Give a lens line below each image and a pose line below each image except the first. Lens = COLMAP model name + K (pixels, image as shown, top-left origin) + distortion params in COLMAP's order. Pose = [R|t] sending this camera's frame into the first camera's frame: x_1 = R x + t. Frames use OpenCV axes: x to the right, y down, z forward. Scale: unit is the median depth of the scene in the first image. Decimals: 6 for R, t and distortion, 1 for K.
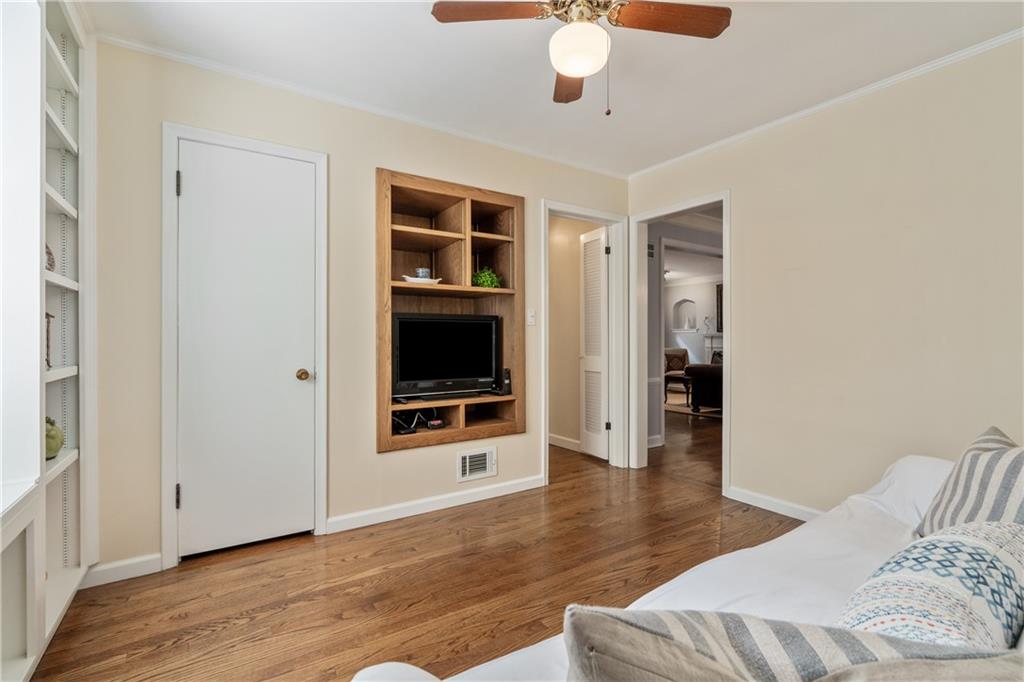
lens RADIAL K [[459.5, 0, 512.7], [0, 459.5, 339.4], [0, 0, 1]] dist [-0.001686, -0.000092]
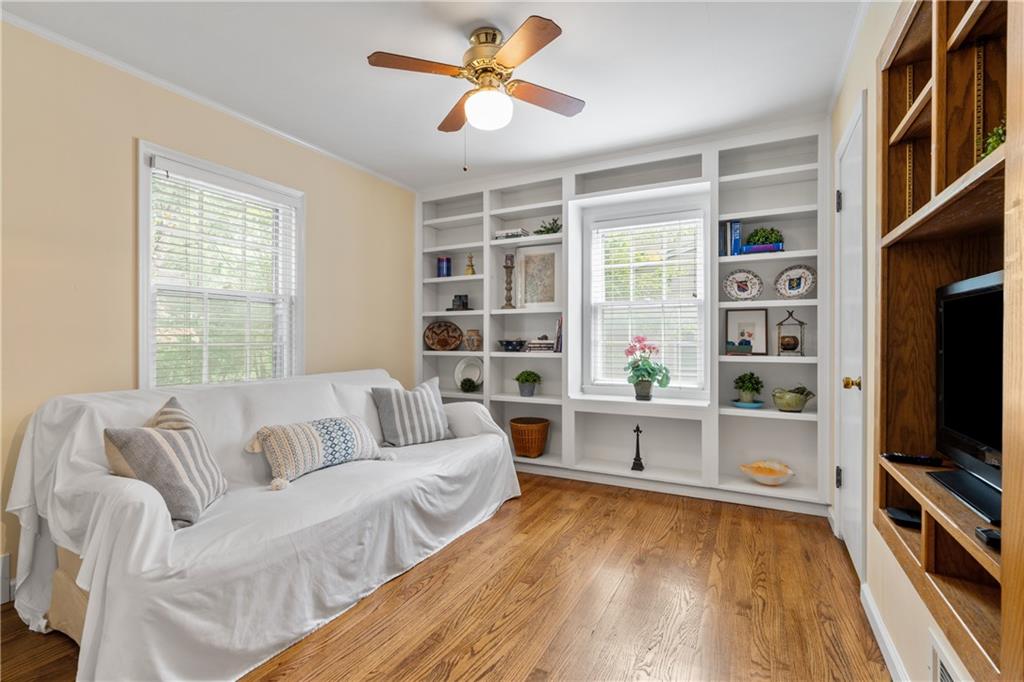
lens RADIAL K [[459.5, 0, 512.7], [0, 459.5, 339.4], [0, 0, 1]] dist [-0.001686, -0.000092]
pose [[-0.877372, -0.001473, -0.479808, 0.579219], [-0.004369, 0.999978, 0.004919, -0.006049], [0.479790, 0.006412, -0.877360, 1.765529]]
